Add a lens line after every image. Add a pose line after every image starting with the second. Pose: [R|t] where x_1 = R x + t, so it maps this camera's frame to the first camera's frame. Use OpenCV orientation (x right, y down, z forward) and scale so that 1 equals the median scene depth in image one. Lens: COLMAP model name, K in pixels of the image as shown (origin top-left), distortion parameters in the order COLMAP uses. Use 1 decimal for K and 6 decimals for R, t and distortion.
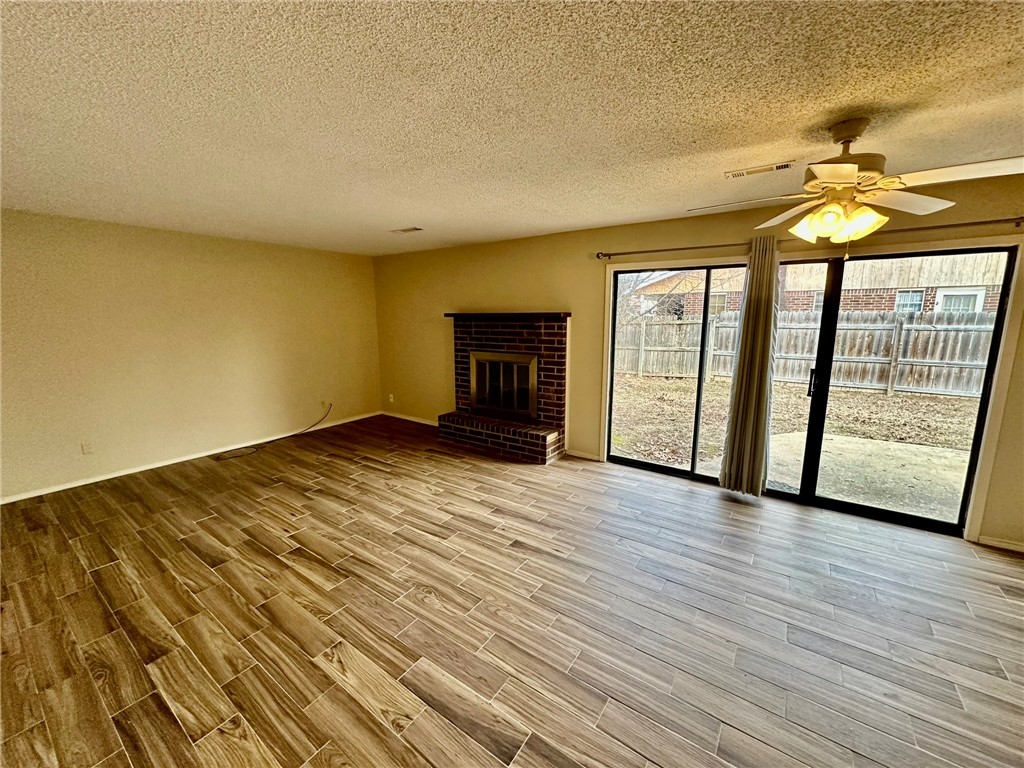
lens RADIAL K [[407.0, 0, 511.7], [0, 407.0, 383.0], [0, 0, 1]] dist [-0.005077, 0.000697]
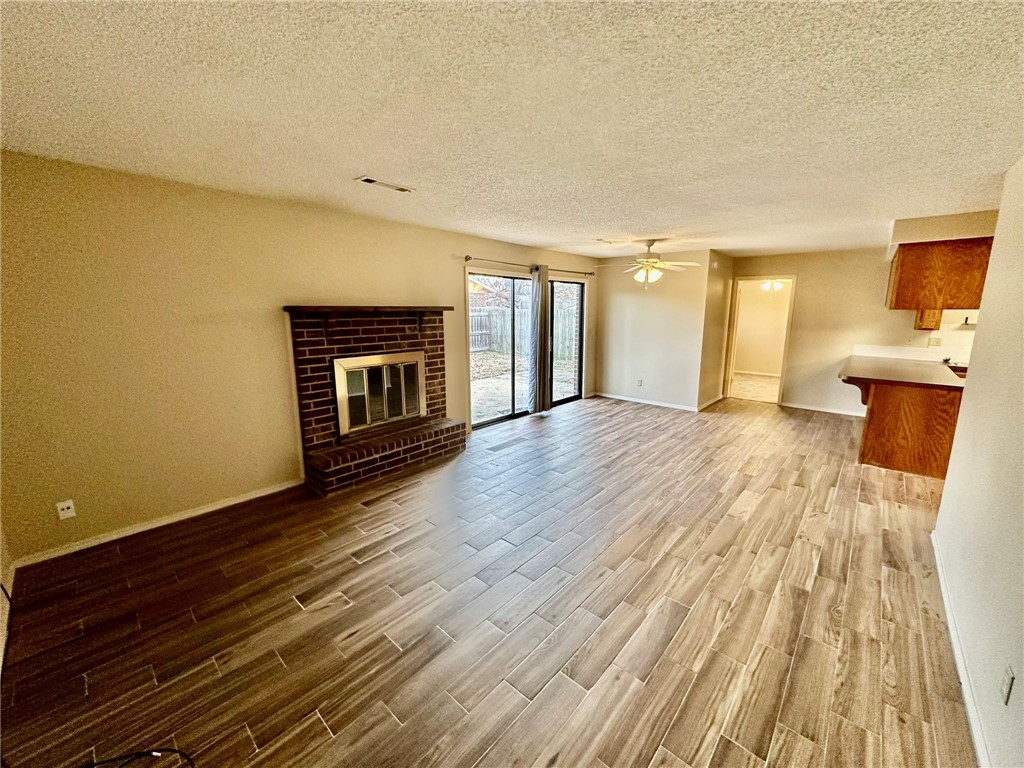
lens RADIAL K [[407.0, 0, 511.7], [0, 407.0, 383.0], [0, 0, 1]] dist [-0.005077, 0.000697]
pose [[0.114361, -0.178602, 0.977253, -1.013356], [0.158879, 0.974333, 0.159475, -0.133369], [-0.980652, 0.137027, 0.139801, 0.783781]]
